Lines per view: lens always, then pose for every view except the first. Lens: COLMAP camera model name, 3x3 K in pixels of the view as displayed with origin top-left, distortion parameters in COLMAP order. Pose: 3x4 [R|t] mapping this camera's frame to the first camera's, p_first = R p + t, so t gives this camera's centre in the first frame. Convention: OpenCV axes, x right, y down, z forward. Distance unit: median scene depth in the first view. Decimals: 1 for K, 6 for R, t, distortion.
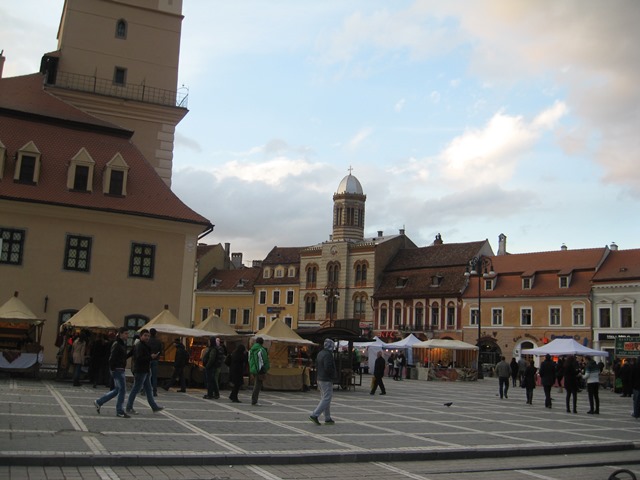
lens RADIAL K [[660.7, 0, 314.7], [0, 660.7, 234.2], [0, 0, 1]] dist [-0.115093, 0.000000]
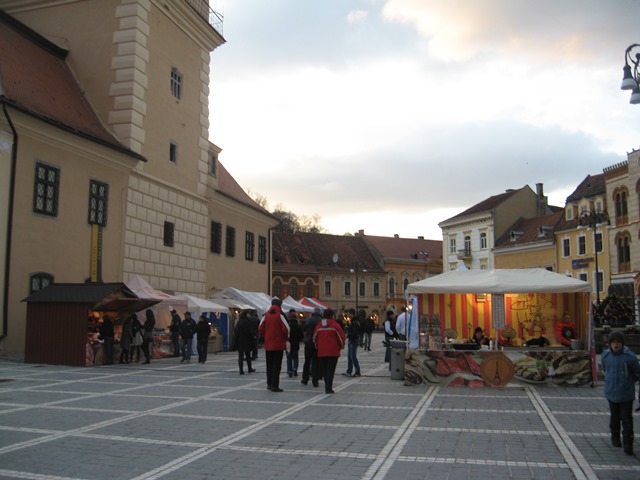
lens RADIAL K [[660.7, 0, 316.2], [0, 660.7, 233.0], [0, 0, 1]] dist [-0.115093, 0.000000]
pose [[0.767060, -0.122389, -0.629794, 0.217378], [0.137943, 0.990139, -0.024406, 0.084587], [0.626570, -0.068155, 0.776379, 0.410396]]
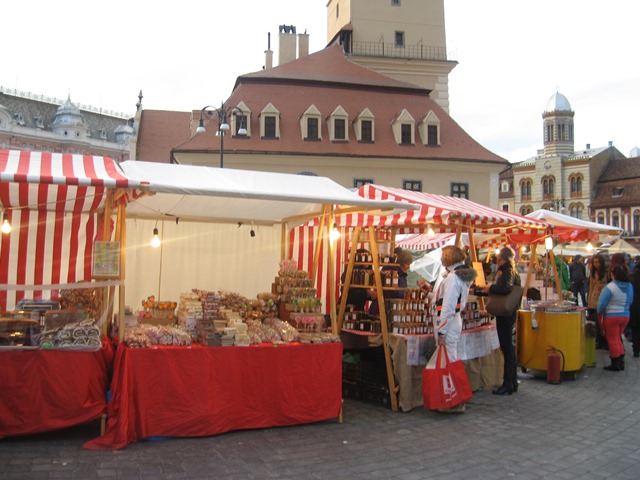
lens RADIAL K [[660.7, 0, 322.0], [0, 660.7, 230.3], [0, 0, 1]] dist [-0.115093, 0.000000]
pose [[0.974696, -0.050985, -0.217641, -0.134850], [0.079104, 0.989310, 0.122506, -0.038181], [0.209068, -0.136622, 0.968310, -0.154860]]
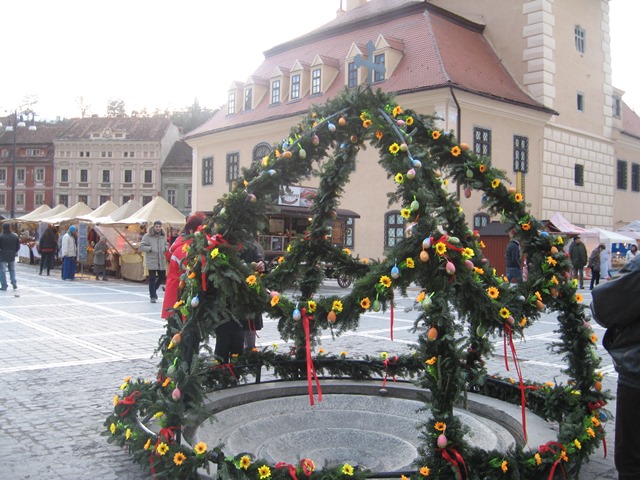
lens RADIAL K [[660.7, 0, 316.9], [0, 660.7, 237.6], [0, 0, 1]] dist [-0.115093, 0.000000]
pose [[0.282883, -0.046105, -0.958046, 0.287793], [0.157344, 0.987543, -0.001066, 0.076420], [0.946161, -0.150442, 0.286614, 0.343680]]
